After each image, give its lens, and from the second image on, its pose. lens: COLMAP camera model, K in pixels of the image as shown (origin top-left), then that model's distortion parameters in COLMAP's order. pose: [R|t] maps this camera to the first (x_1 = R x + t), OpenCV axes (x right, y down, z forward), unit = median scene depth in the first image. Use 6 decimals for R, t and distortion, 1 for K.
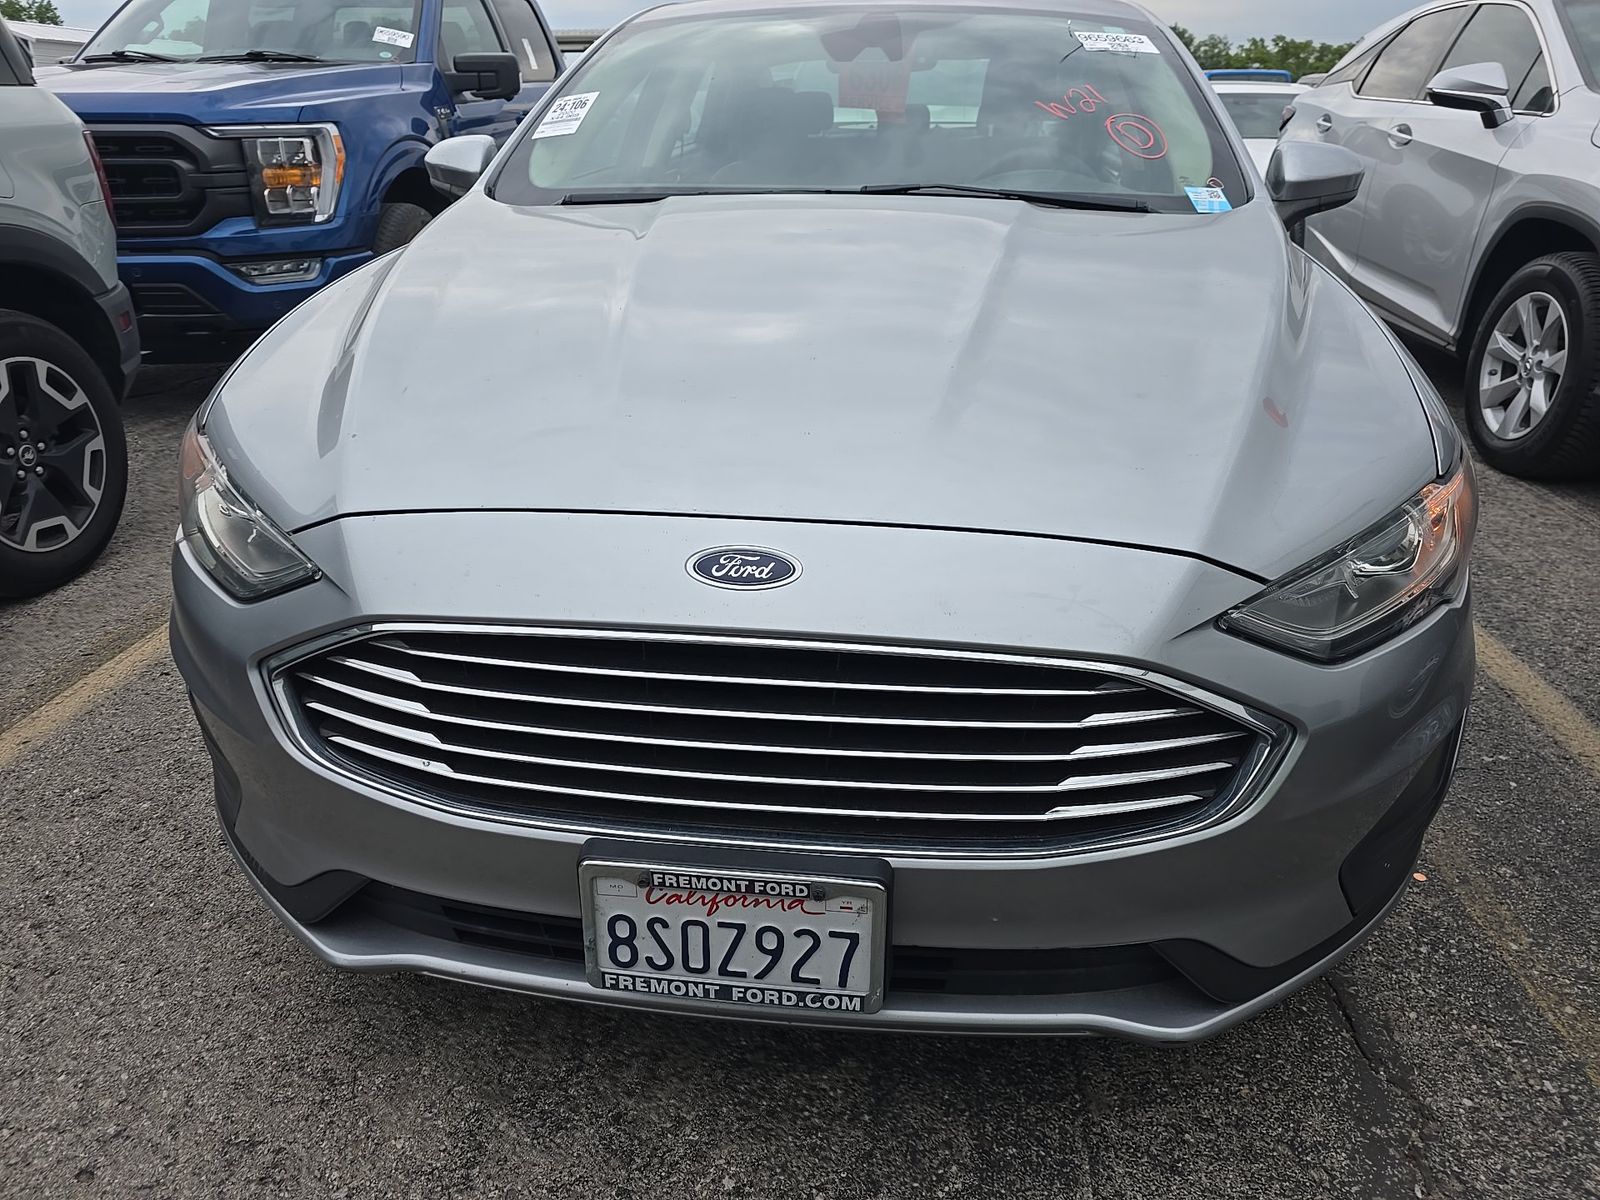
lens RADIAL K [[1067.1, 0, 812.7], [0, 1067.1, 602.9], [0, 0, 1]] dist [0.028465, -0.020157]
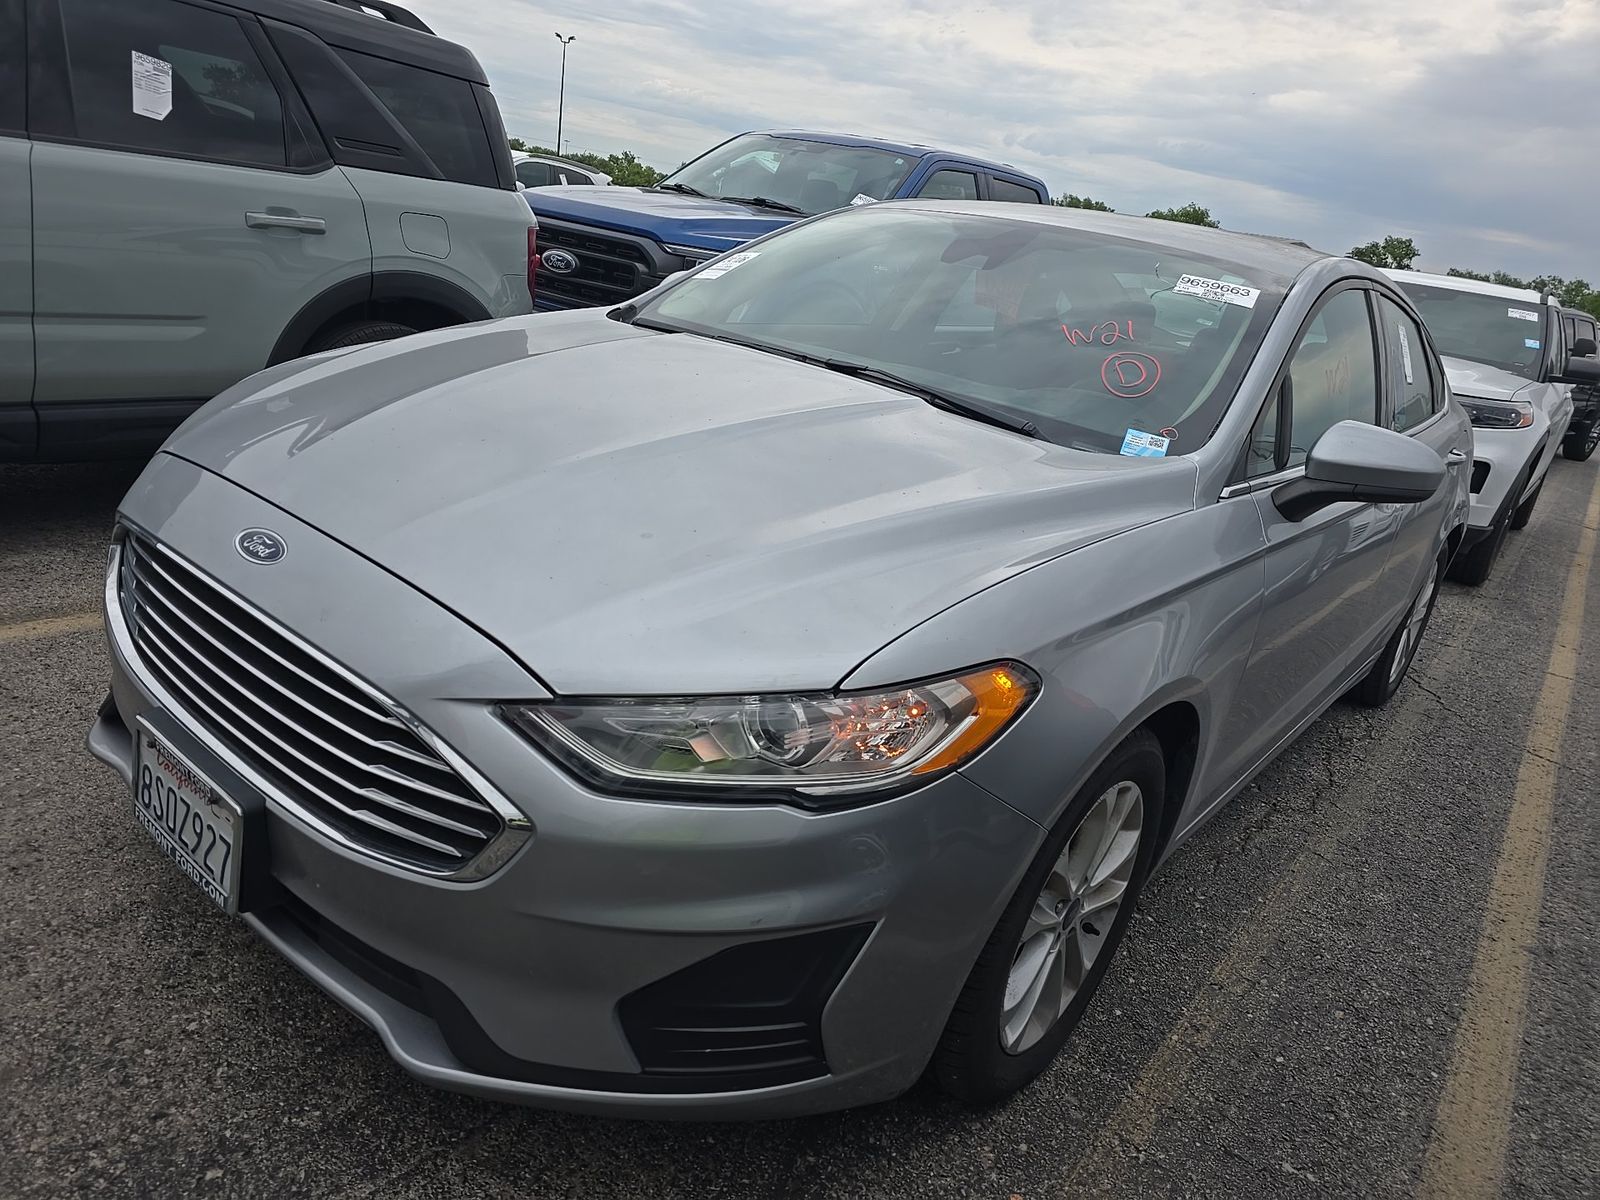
lens RADIAL K [[1067.1, 0, 810.8], [0, 1067.1, 602.9], [0, 0, 1]] dist [0.028465, -0.020157]
pose [[0.833272, 0.307658, -0.459352, 0.910639], [-0.370347, 0.927515, -0.050598, -0.121424], [0.410489, 0.212281, 0.886812, 0.065173]]
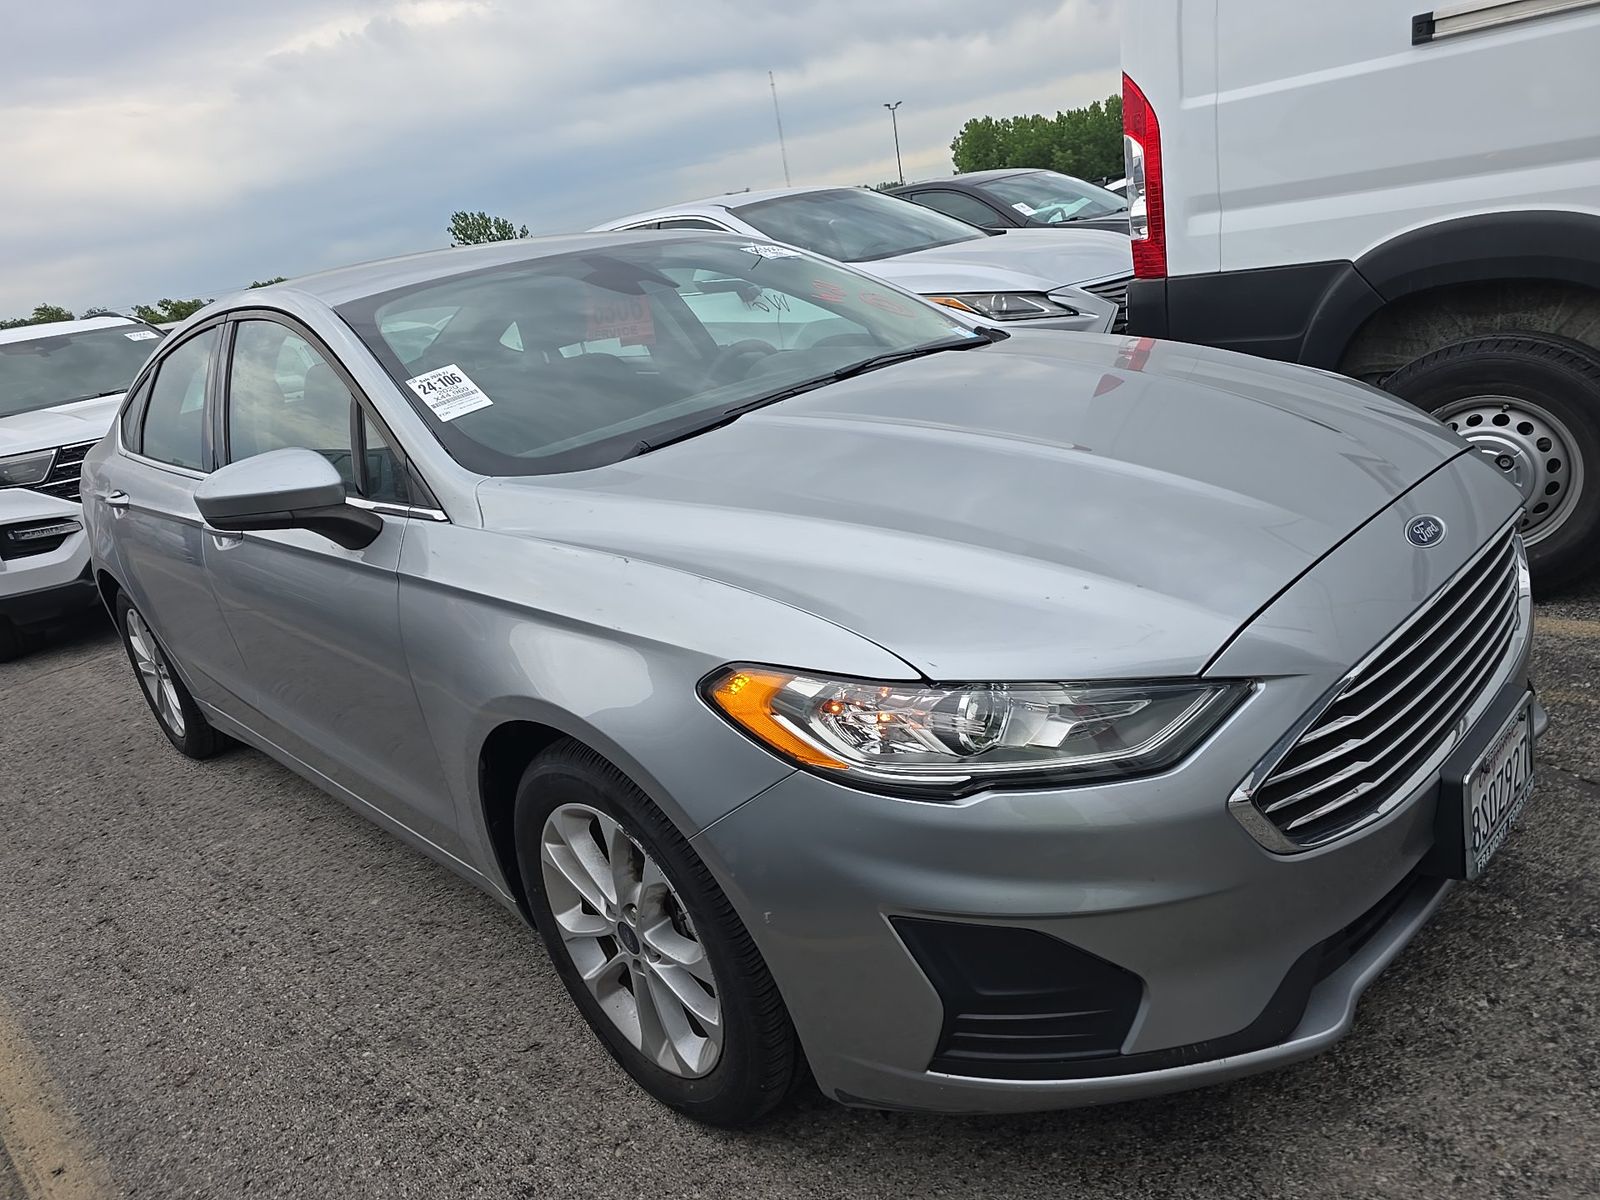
lens RADIAL K [[1067.1, 0, 800.4], [0, 1067.1, 602.2], [0, 0, 1]] dist [0.028465, -0.020157]
pose [[0.620487, -0.348854, 0.702351, -1.284520], [0.480354, 0.877003, 0.011238, -0.290345], [-0.619884, 0.330404, 0.711742, 0.398441]]
